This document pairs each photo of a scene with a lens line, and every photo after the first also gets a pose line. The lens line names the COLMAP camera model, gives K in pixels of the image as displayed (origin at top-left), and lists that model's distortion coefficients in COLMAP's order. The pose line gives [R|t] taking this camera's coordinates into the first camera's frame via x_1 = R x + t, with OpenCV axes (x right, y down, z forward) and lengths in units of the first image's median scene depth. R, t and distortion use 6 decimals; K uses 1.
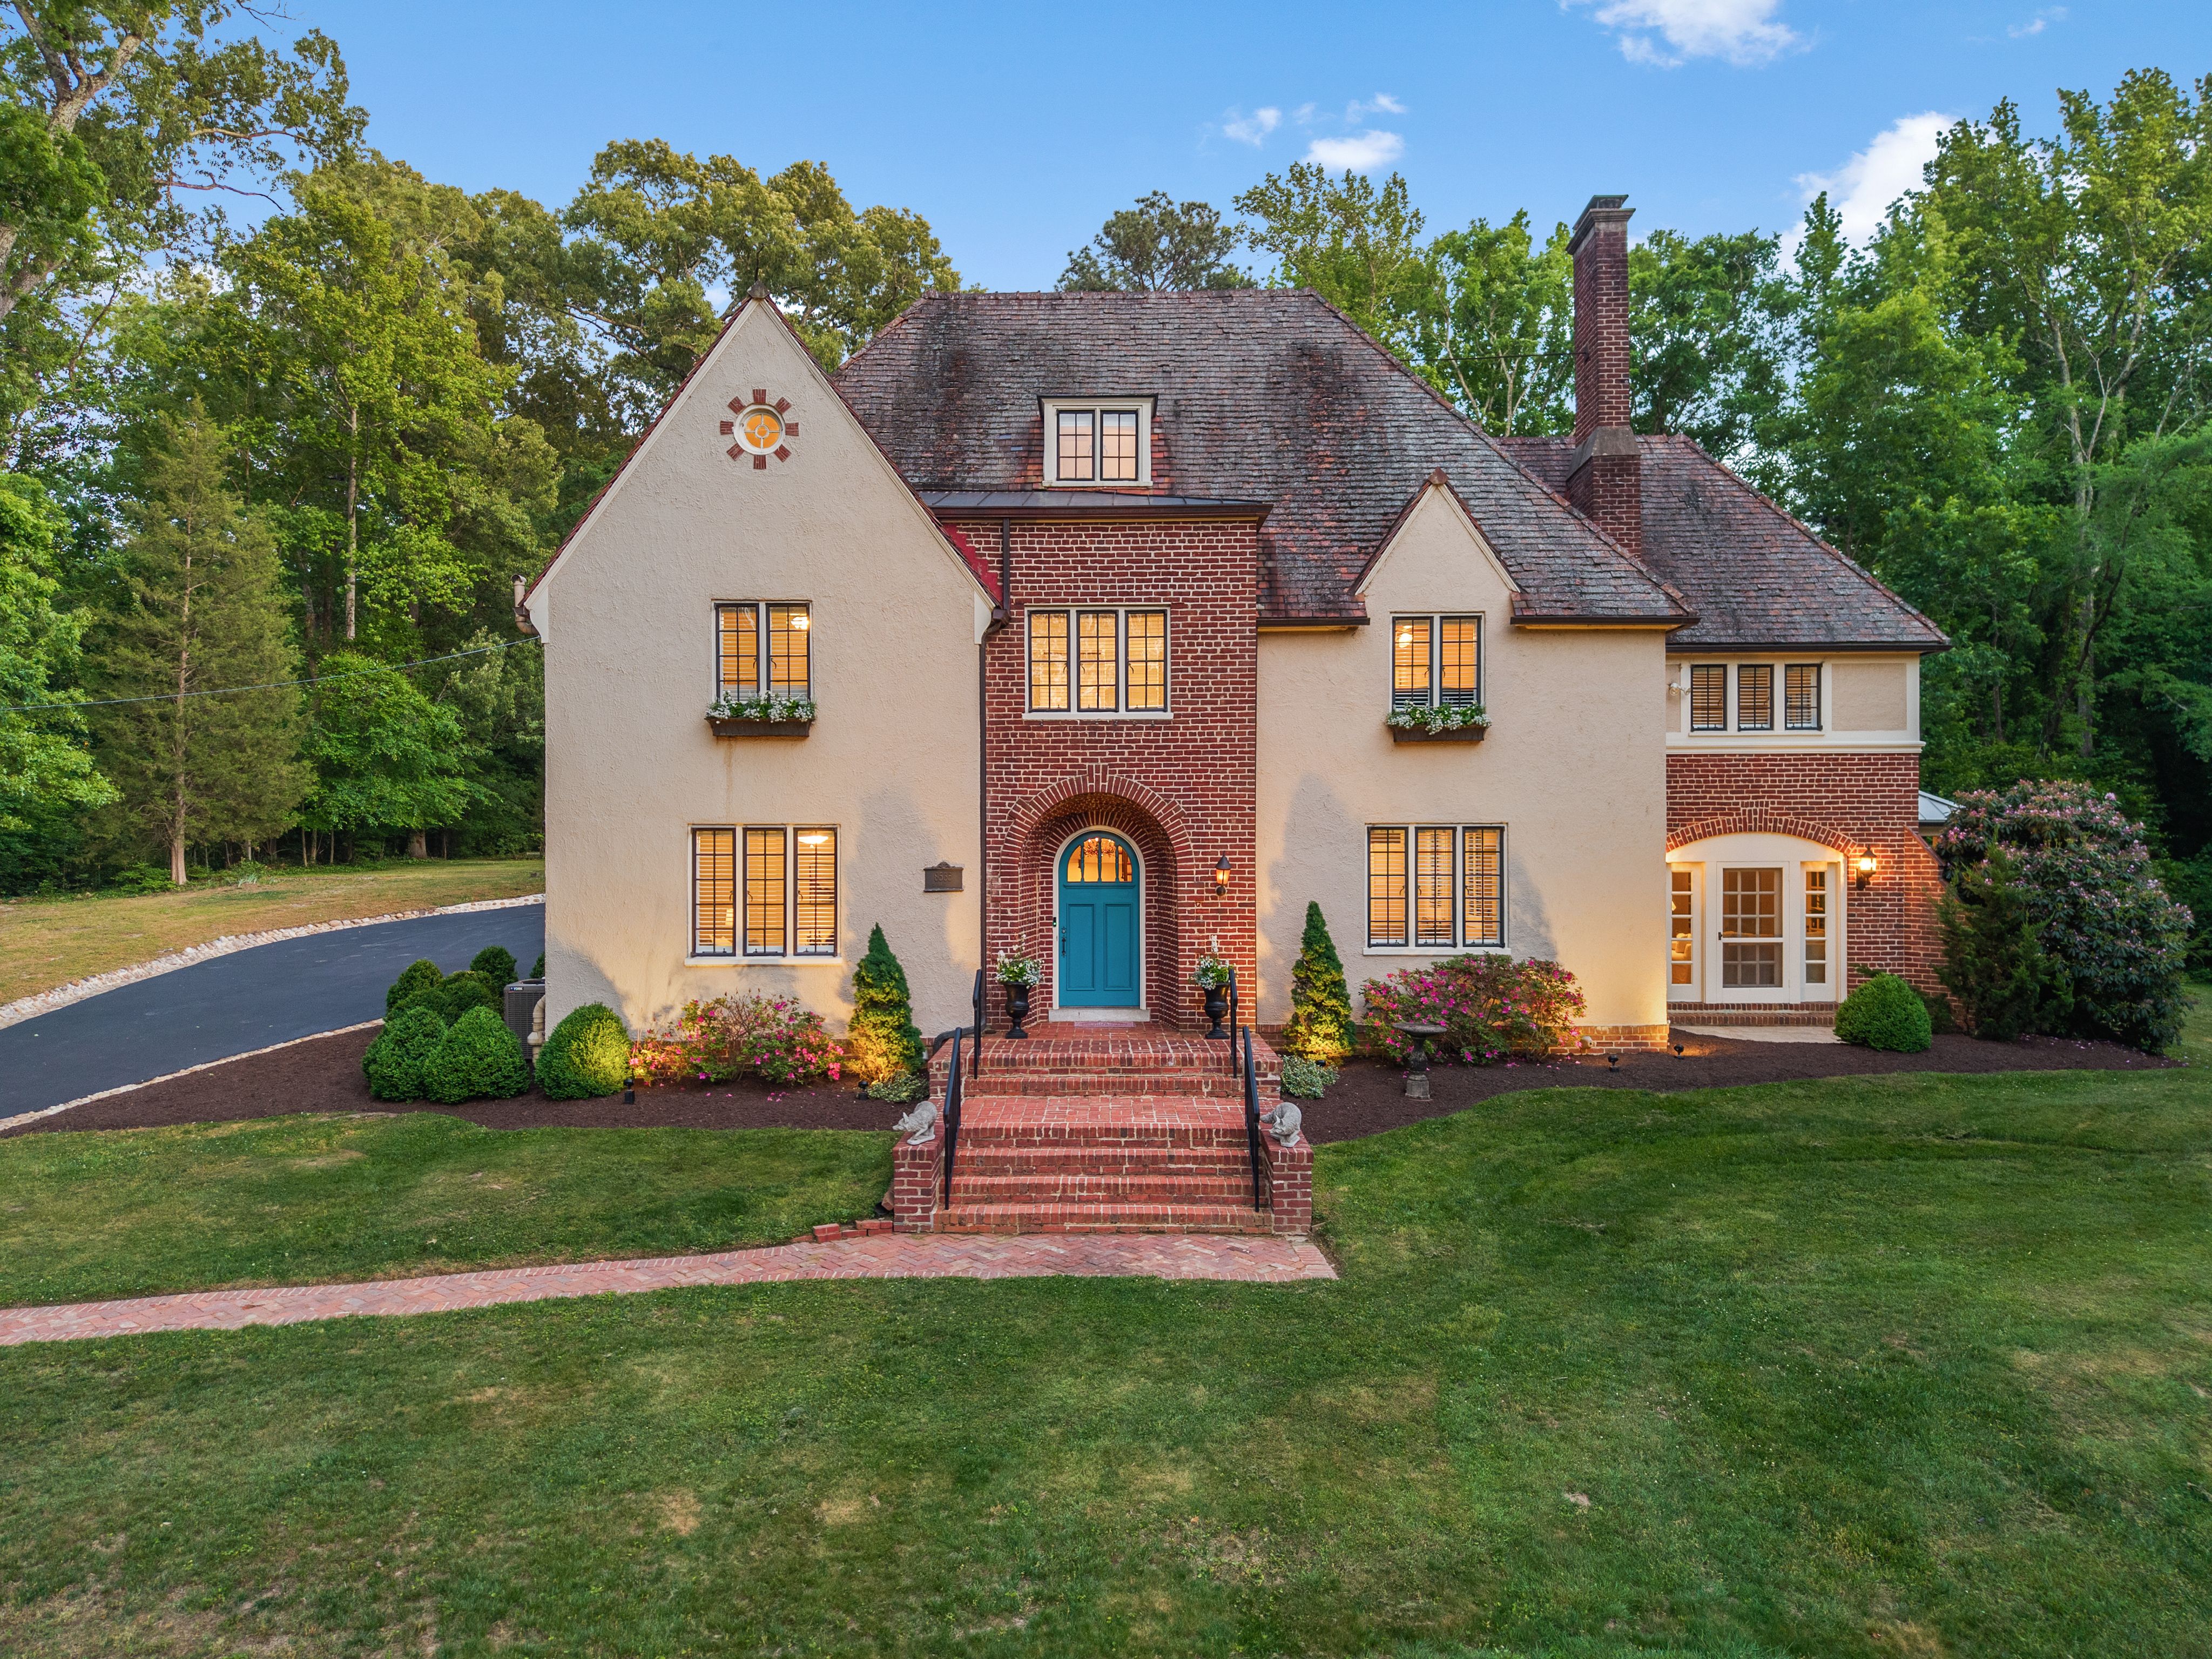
lens RADIAL K [[1543.8, 0, 1097.7], [0, 1543.8, 822.7], [0, 0, 1]] dist [0.040545, -0.062876]
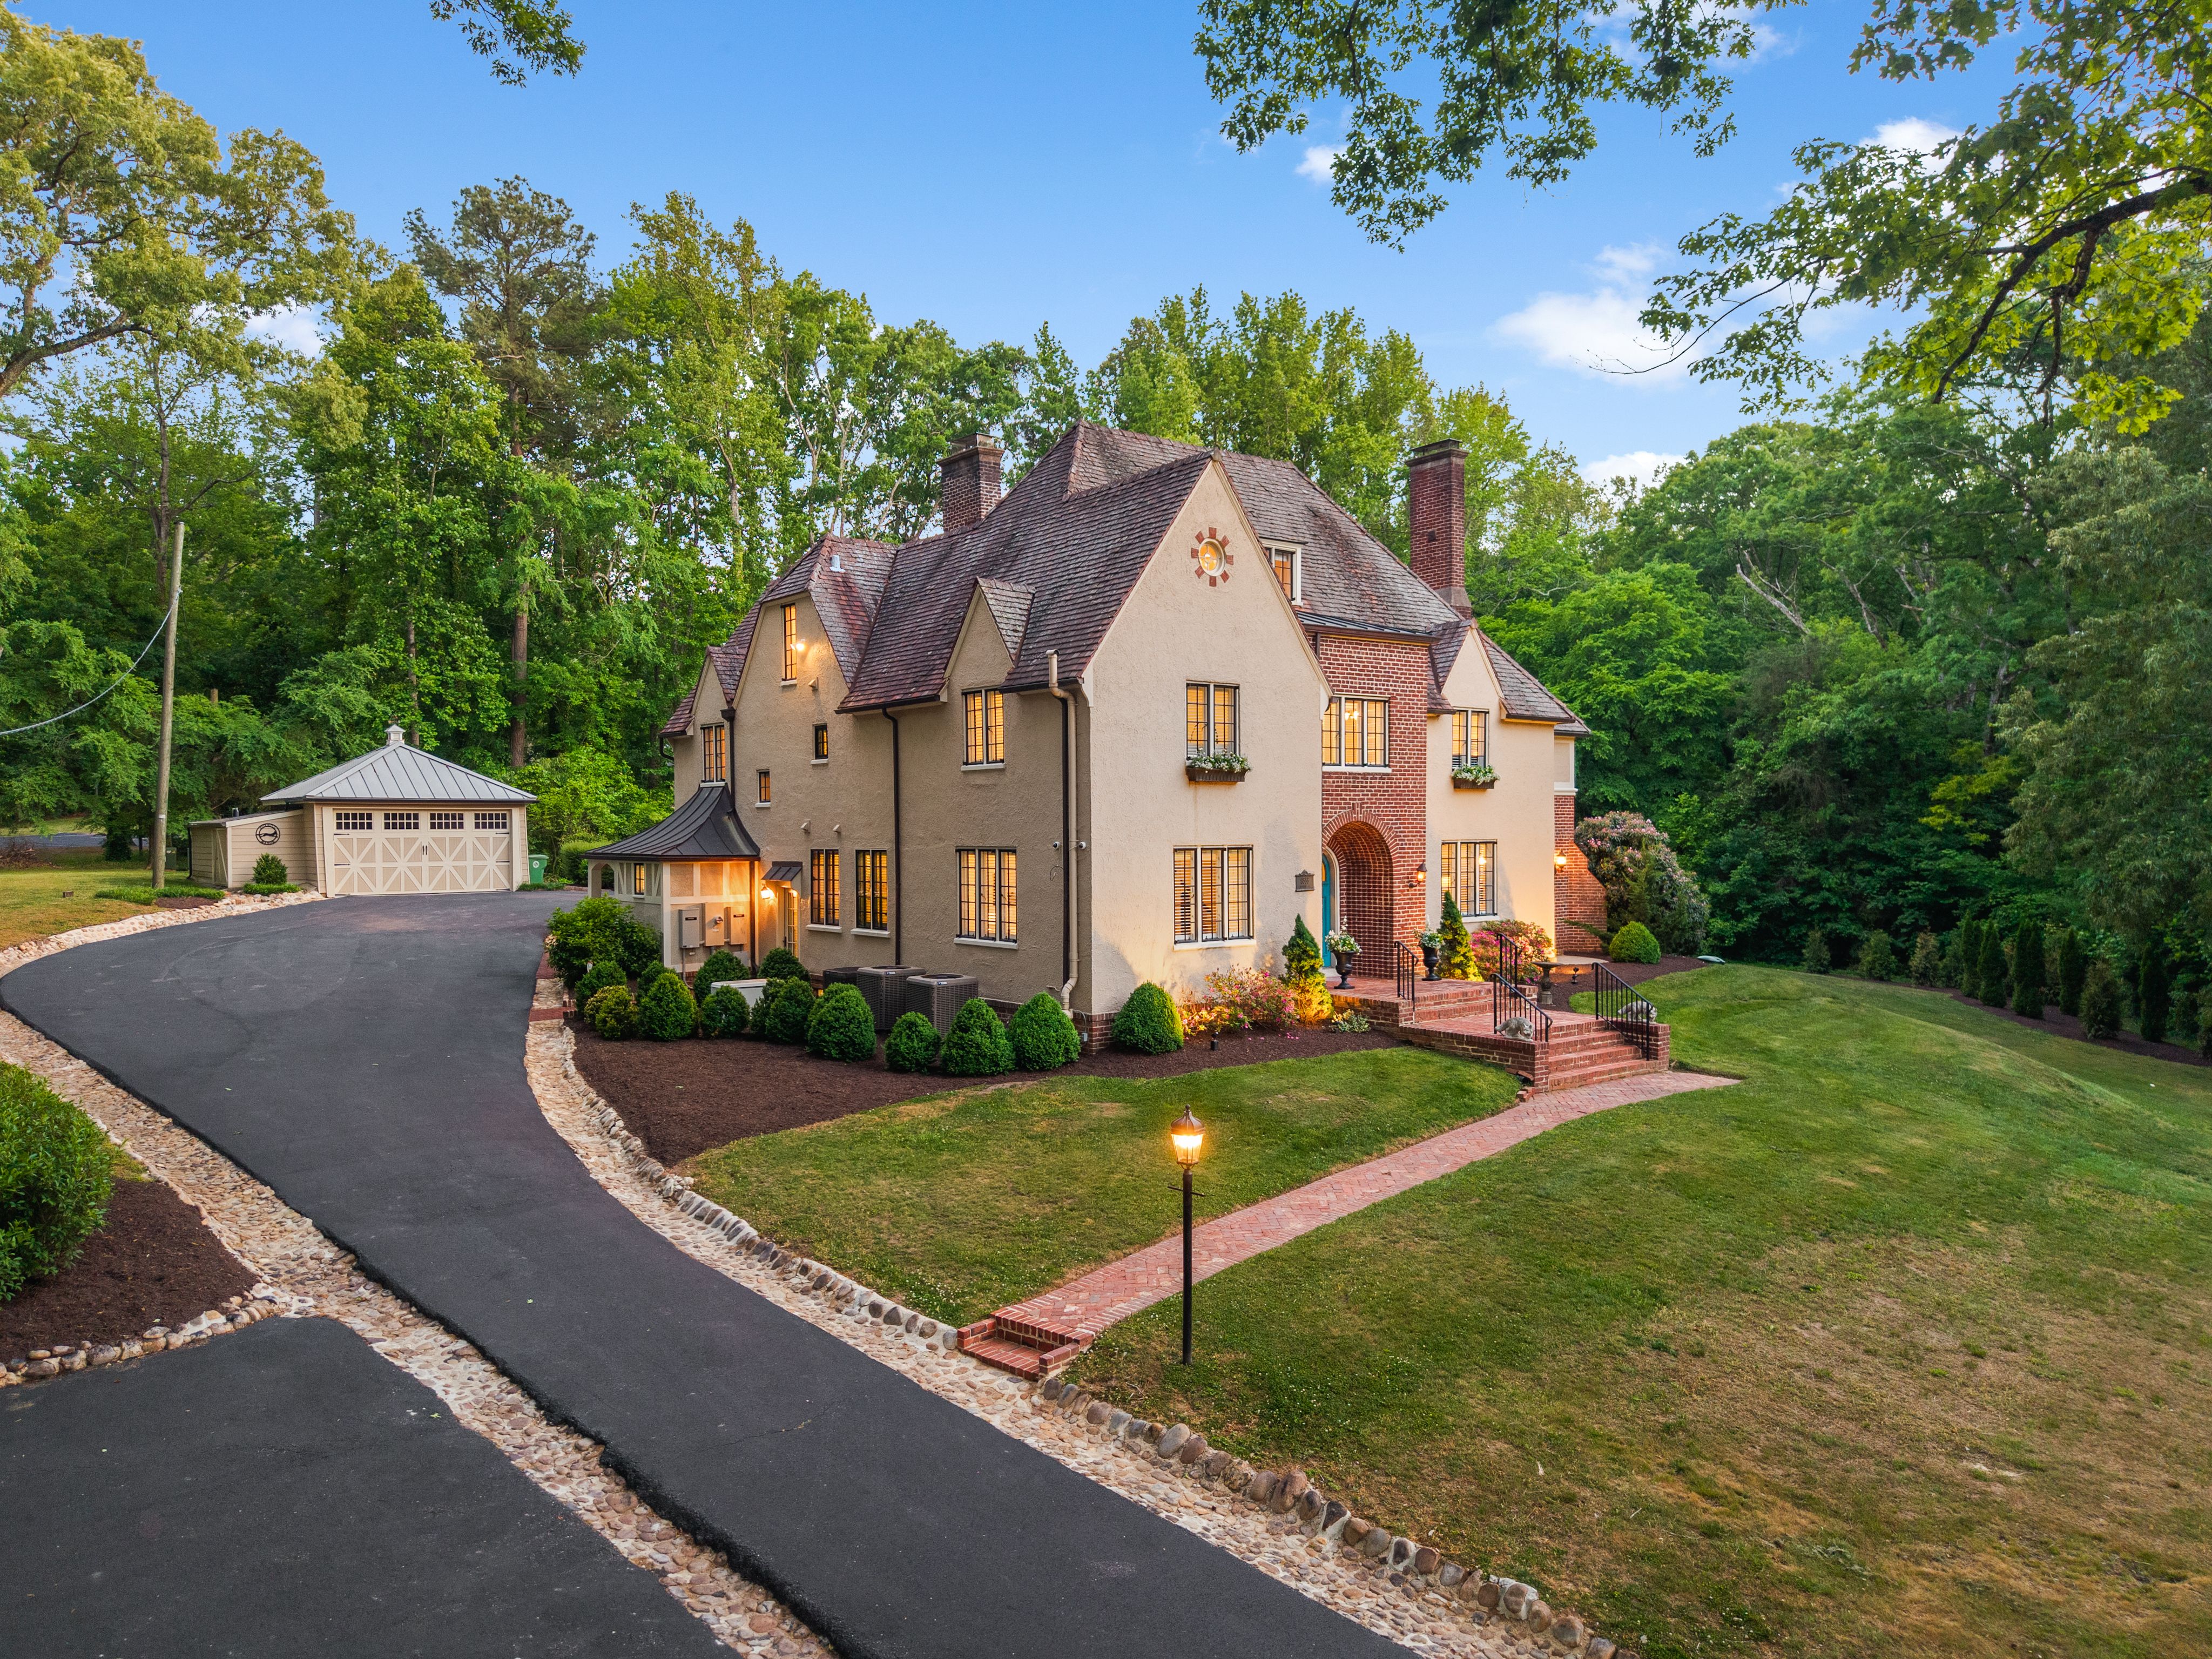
lens RADIAL K [[1543.8, 0, 1097.7], [0, 1543.8, 822.7], [0, 0, 1]] dist [0.040545, -0.062876]
pose [[0.779987, 0.000957, 0.625795, -1.151333], [-0.005463, 0.999971, 0.005280, -0.025580], [-0.625772, -0.007537, 0.779970, -0.004555]]
